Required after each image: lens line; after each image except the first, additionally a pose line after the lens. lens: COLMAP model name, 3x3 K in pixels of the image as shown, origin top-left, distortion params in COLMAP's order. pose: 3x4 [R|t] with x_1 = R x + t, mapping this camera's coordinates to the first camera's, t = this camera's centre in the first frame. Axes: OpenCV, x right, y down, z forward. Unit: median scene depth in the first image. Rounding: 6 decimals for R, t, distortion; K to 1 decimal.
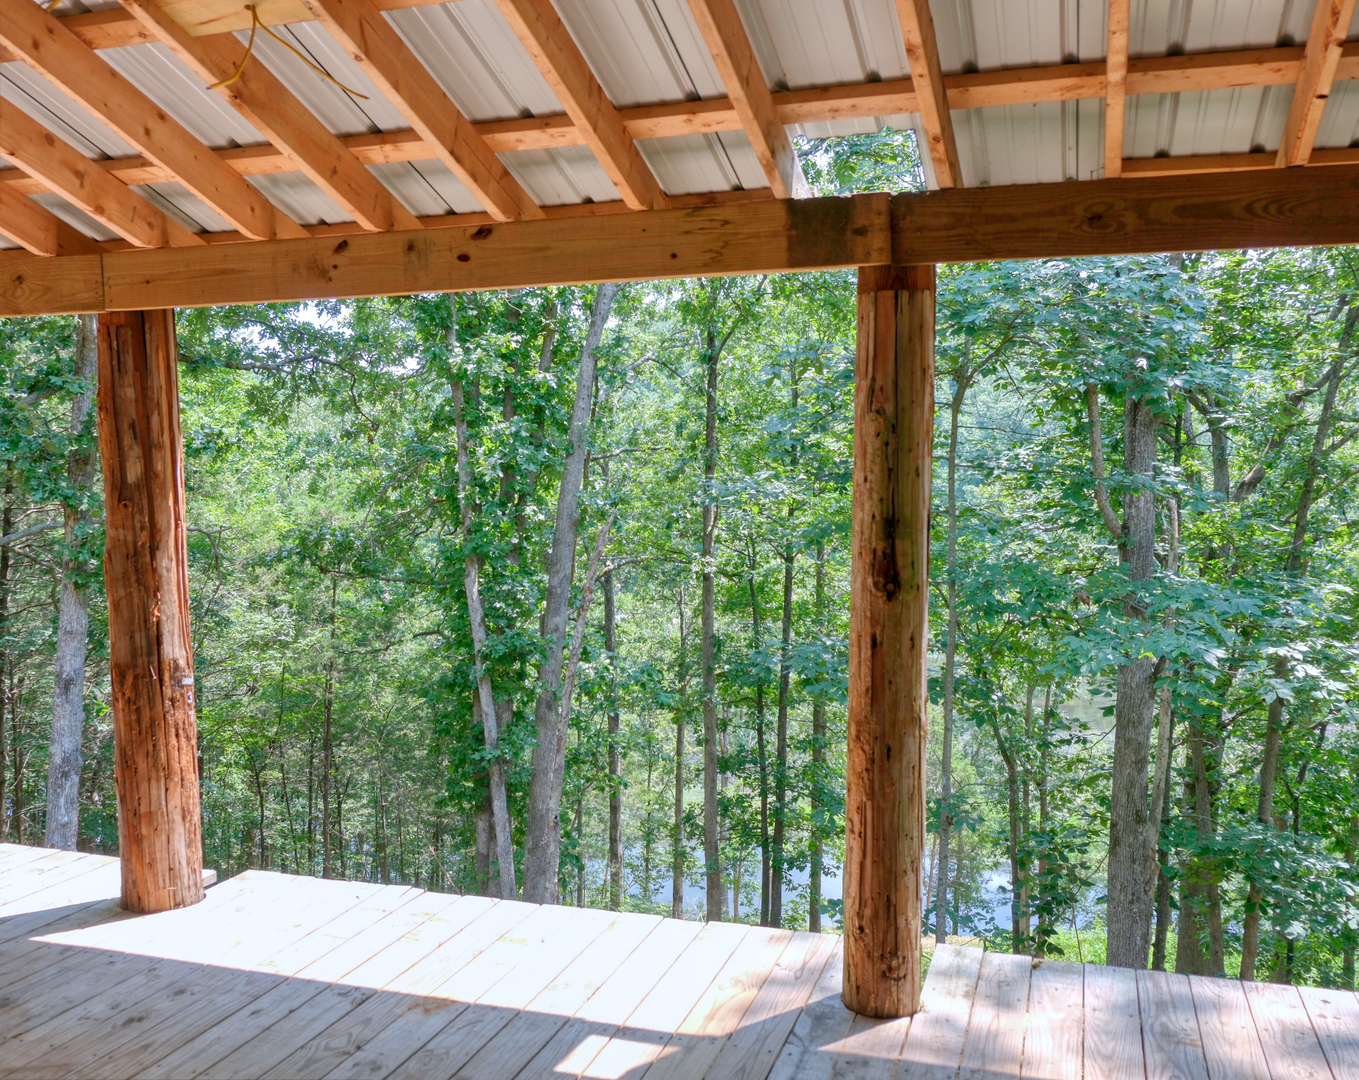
lens RADIAL K [[1250.1, 0, 679.5], [0, 1250.1, 540.0], [0, 0, 1]] dist [-0.031652, 0.008320]
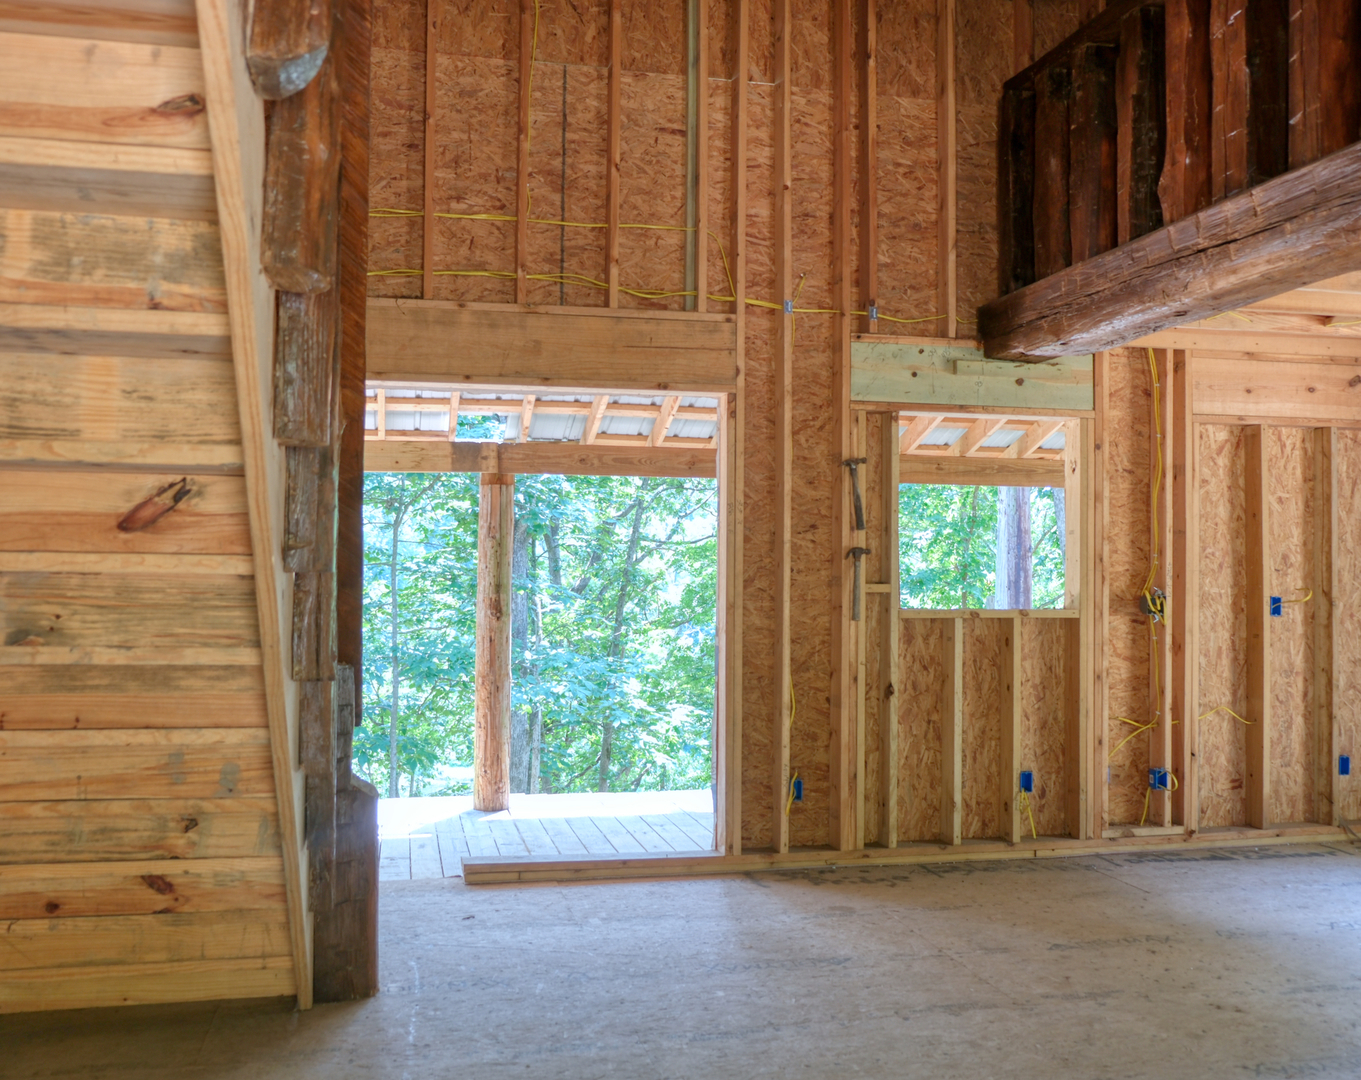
lens RADIAL K [[1251.9, 0, 680.5], [0, 1251.9, 540.0], [0, 0, 1]] dist [-0.031652, 0.008320]
pose [[0.865205, 0.021420, 0.500961, -0.673052], [0.023747, 0.996216, -0.083609, 0.098876], [-0.500856, 0.084235, 0.861422, -1.110898]]
